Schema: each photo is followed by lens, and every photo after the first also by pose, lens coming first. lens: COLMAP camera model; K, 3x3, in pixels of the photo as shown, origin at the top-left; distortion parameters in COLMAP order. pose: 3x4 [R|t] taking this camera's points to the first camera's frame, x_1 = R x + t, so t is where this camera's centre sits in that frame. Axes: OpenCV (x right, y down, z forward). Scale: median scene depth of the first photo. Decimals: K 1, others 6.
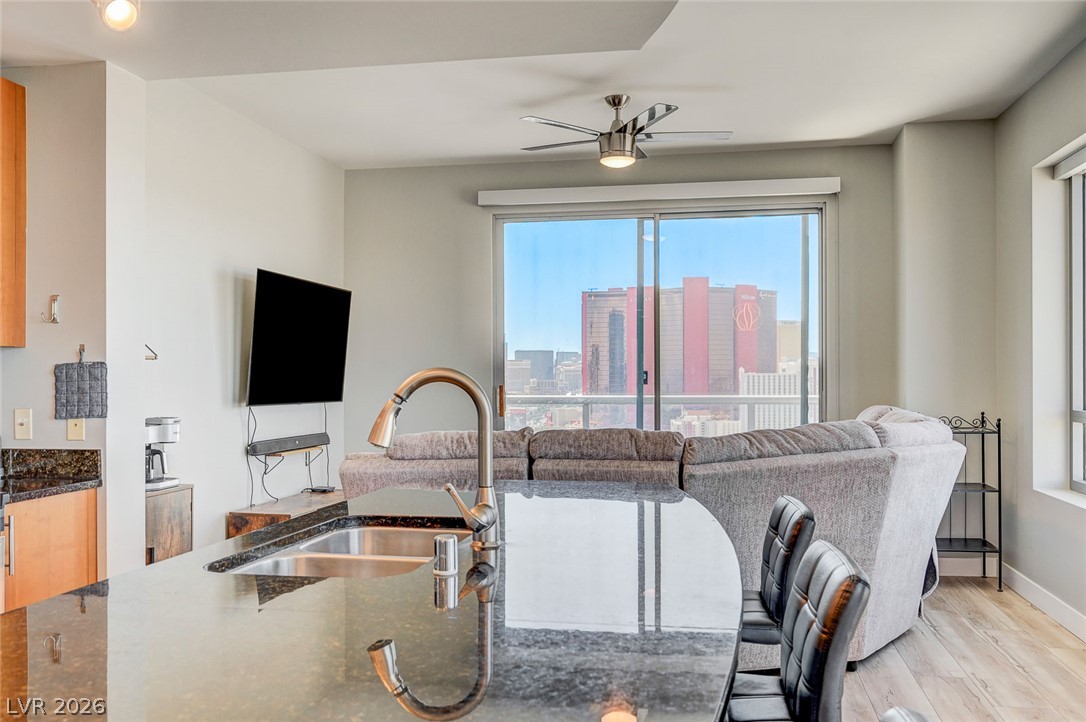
lens RADIAL K [[946.8, 0, 543.5], [0, 946.8, 375.8], [0, 0, 1]] dist [-0.006315, -0.004546]
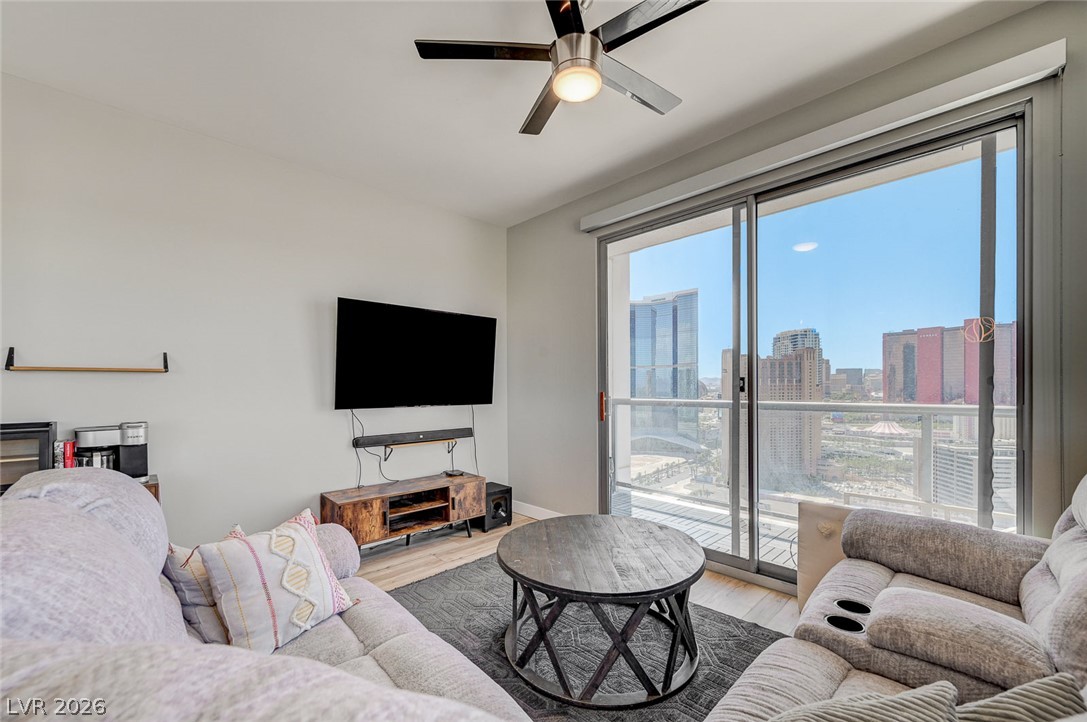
lens RADIAL K [[436.0, 0, 543.6], [0, 436.0, 385.9], [0, 0, 1]] dist [-0.000685, 0.000025]
pose [[0.813204, -0.002299, -0.581975, 0.205585], [0.005070, 0.999982, 0.003135, 0.000865], [0.581957, -0.005501, 0.813201, 0.585542]]
